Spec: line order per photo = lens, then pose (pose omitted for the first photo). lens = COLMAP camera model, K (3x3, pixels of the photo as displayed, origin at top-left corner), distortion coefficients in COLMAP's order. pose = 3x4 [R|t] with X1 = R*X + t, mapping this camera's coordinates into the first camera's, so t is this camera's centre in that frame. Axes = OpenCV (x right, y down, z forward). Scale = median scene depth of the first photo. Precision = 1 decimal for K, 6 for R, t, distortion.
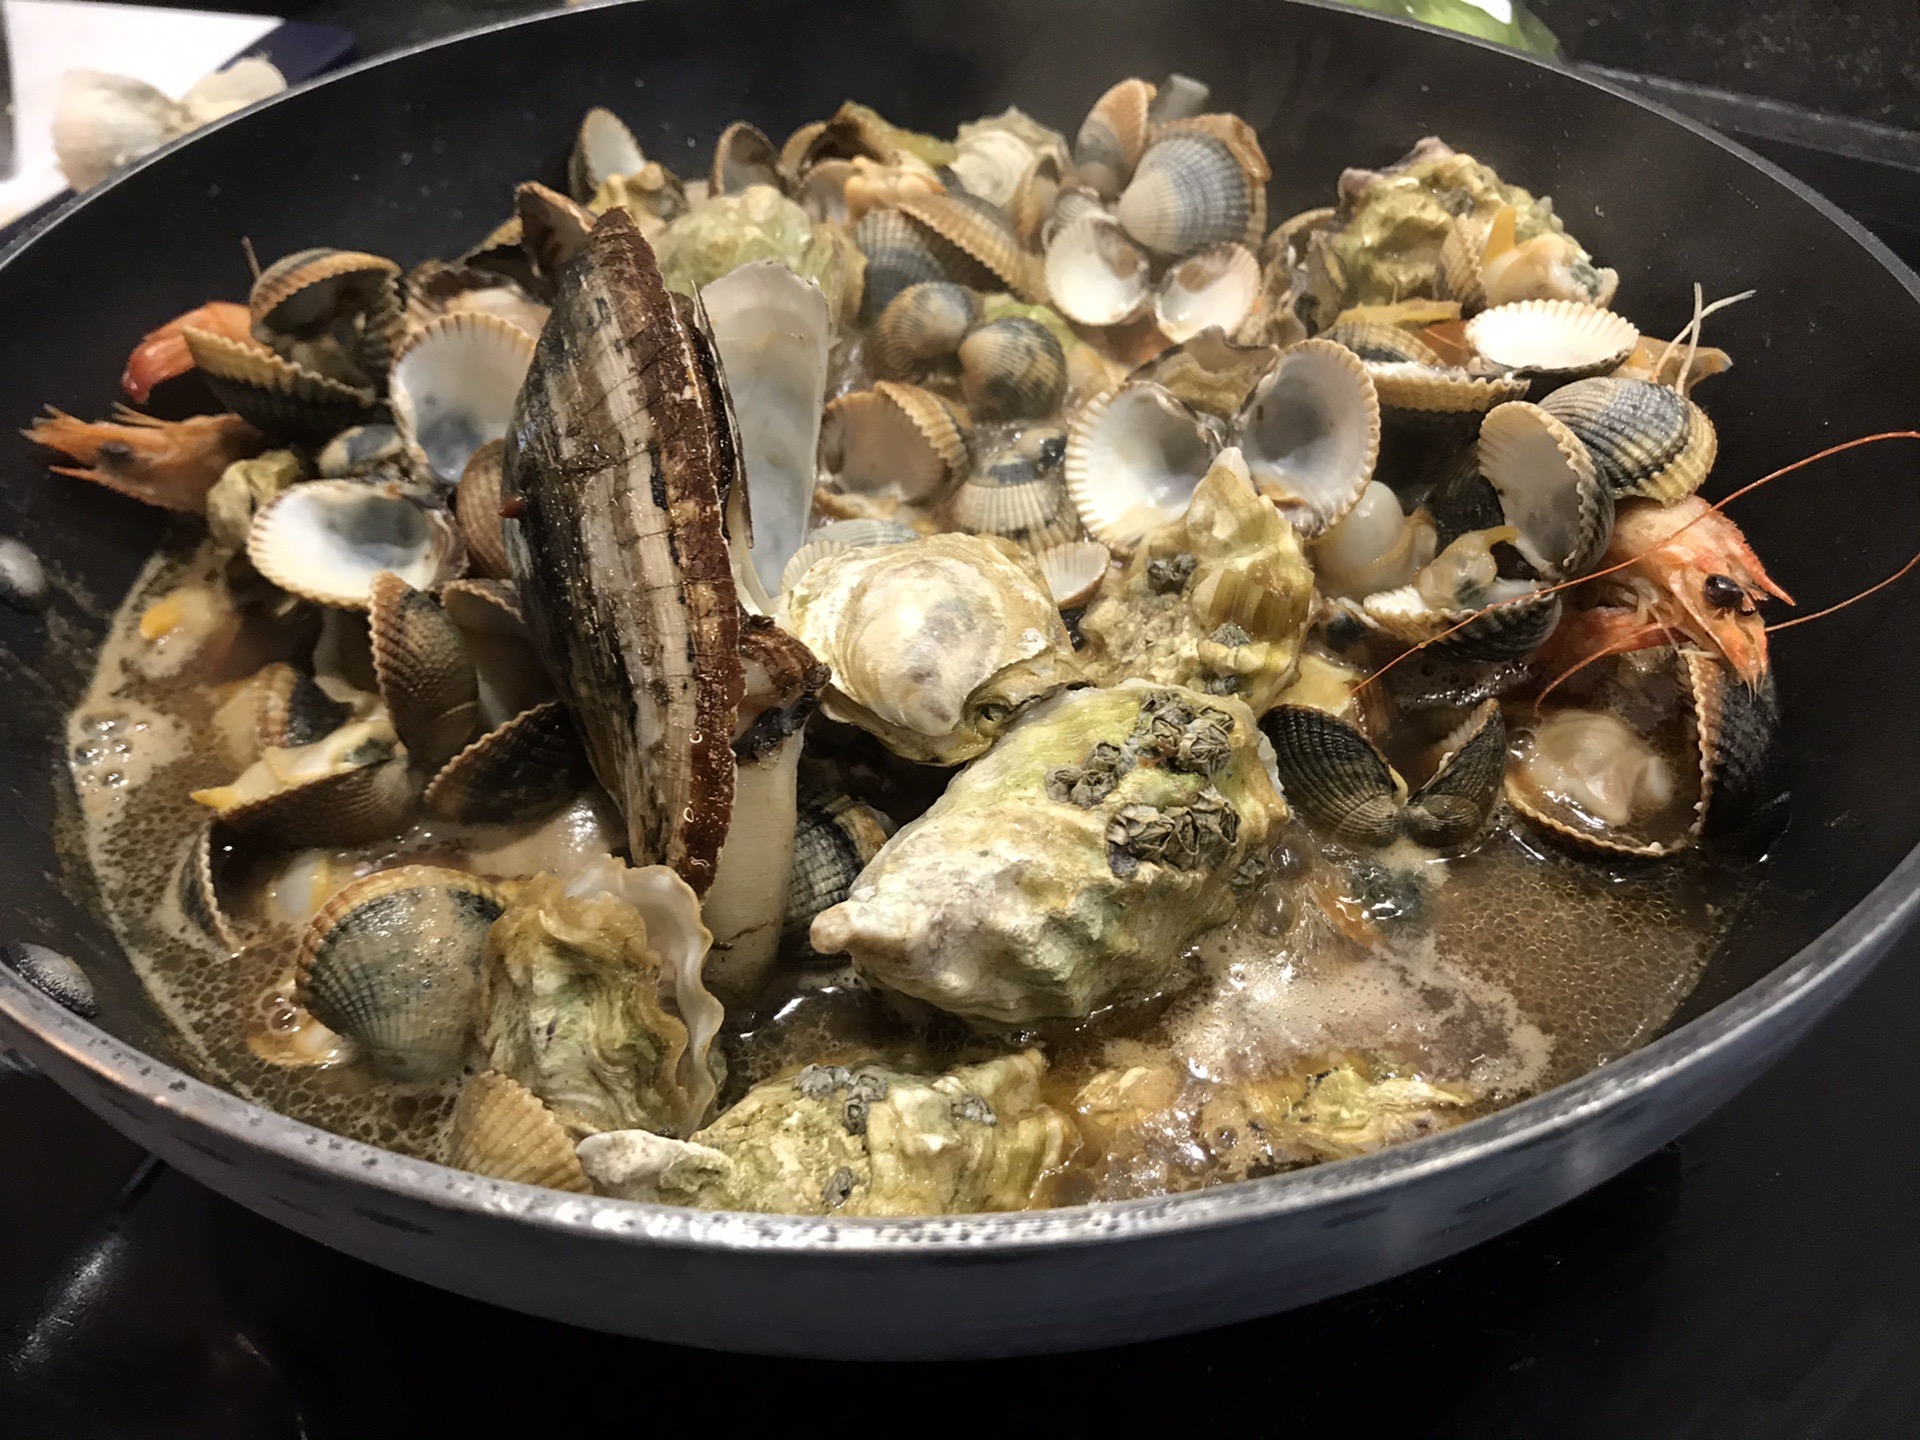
lens RADIAL K [[1524.0, 0, 960.0], [0, 1524.0, 720.0], [0, 0, 1]] dist [-0.032903, -0.001971]
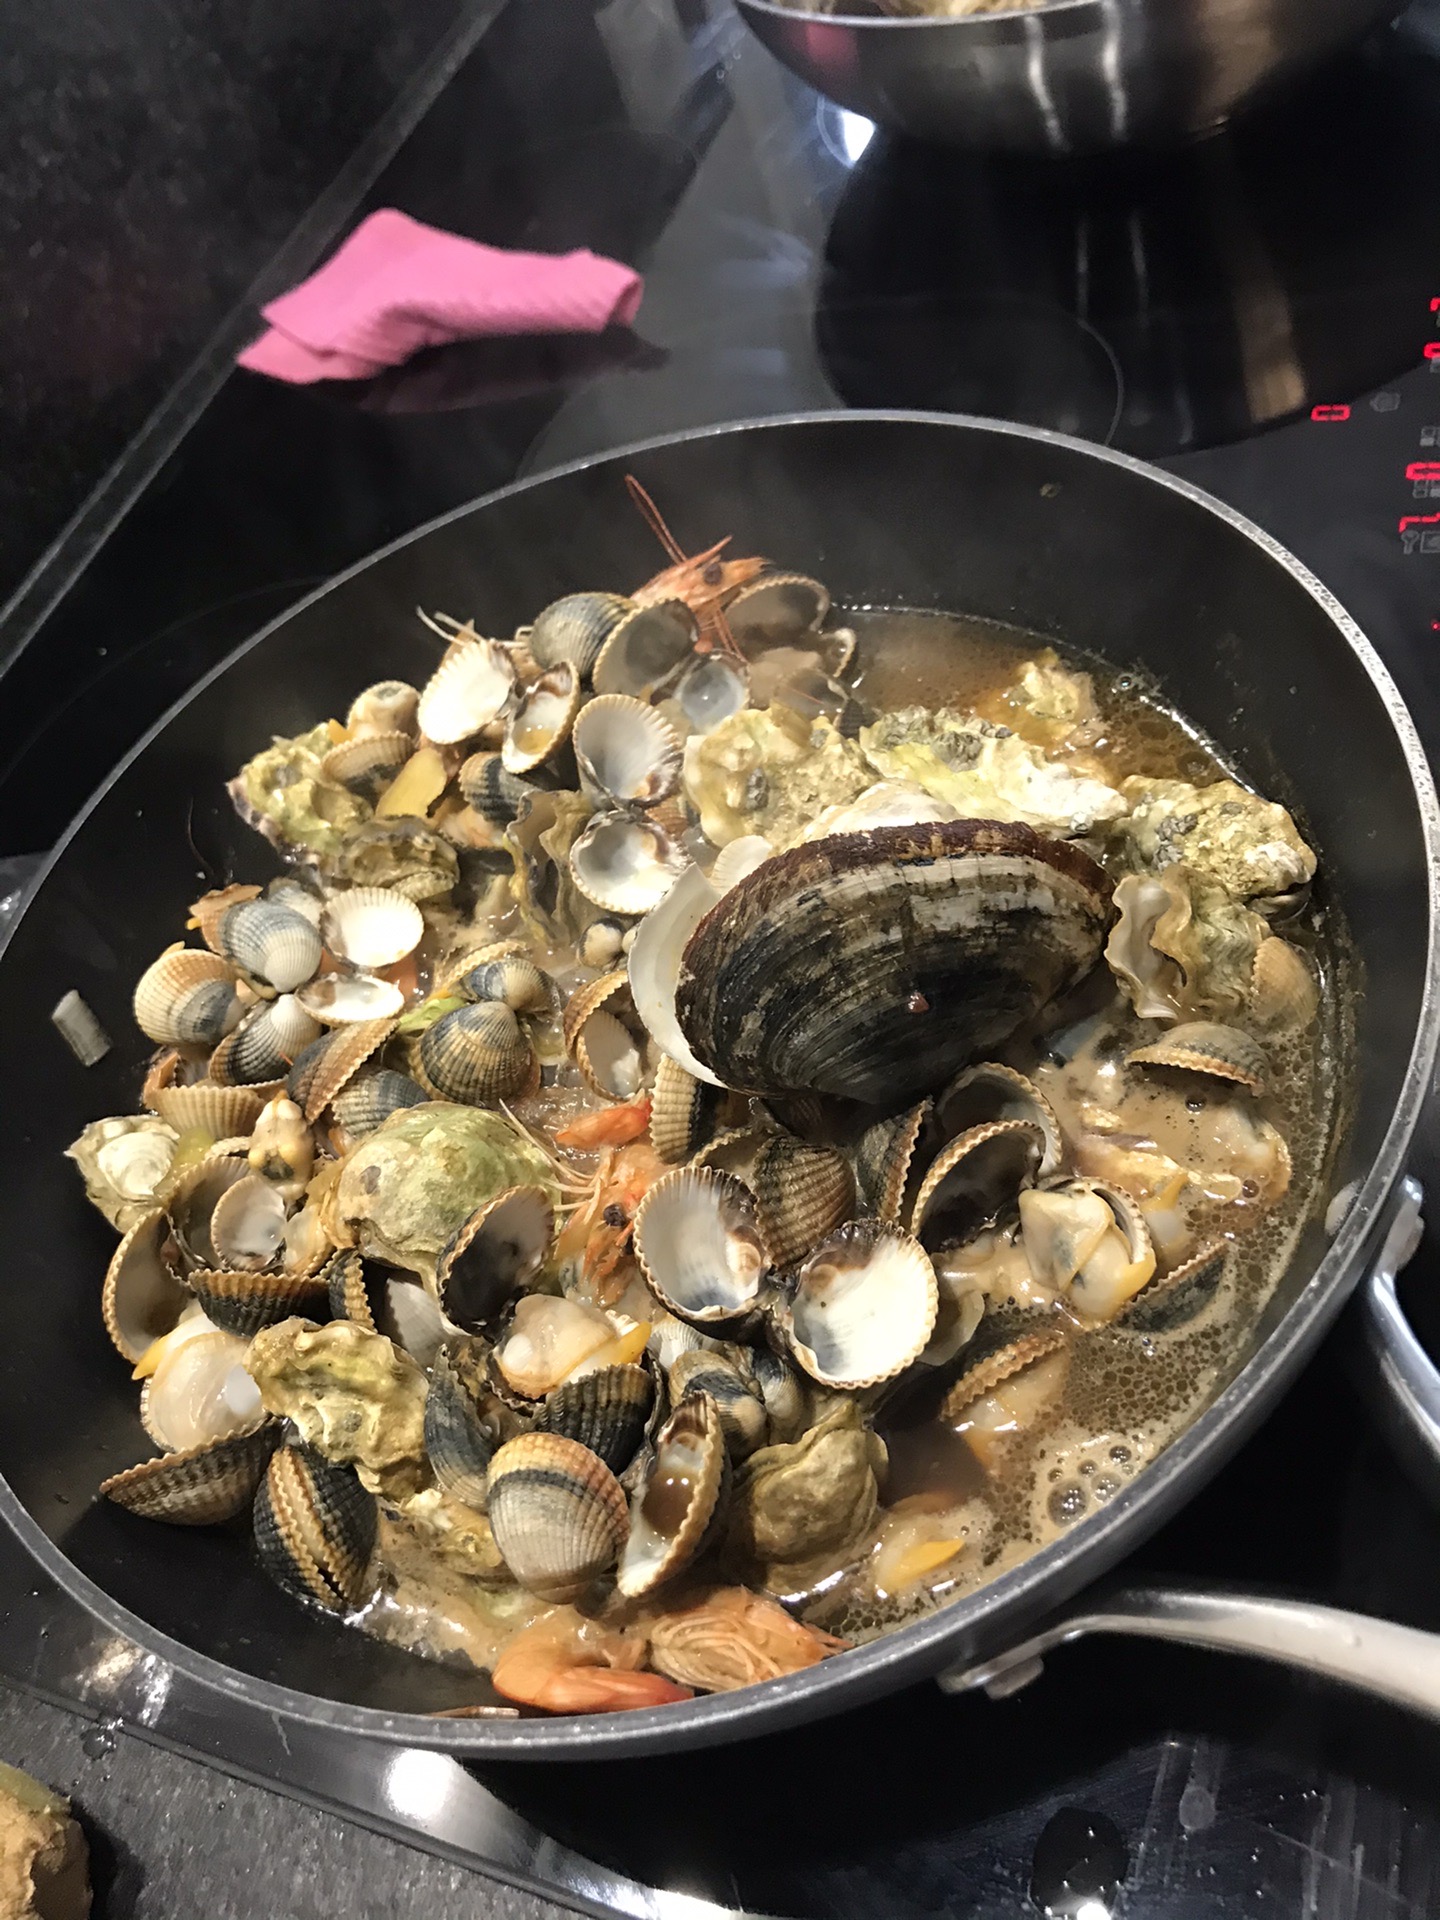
lens RADIAL K [[1524.0, 0, 720.0], [0, 1524.0, 960.0], [0, 0, 1]] dist [-0.032903, -0.001971]
pose [[-0.218385, -0.730139, 0.647461, -1.039312], [0.867636, 0.158412, 0.471290, -0.884237], [-0.446673, 0.664683, 0.598899, 0.219269]]
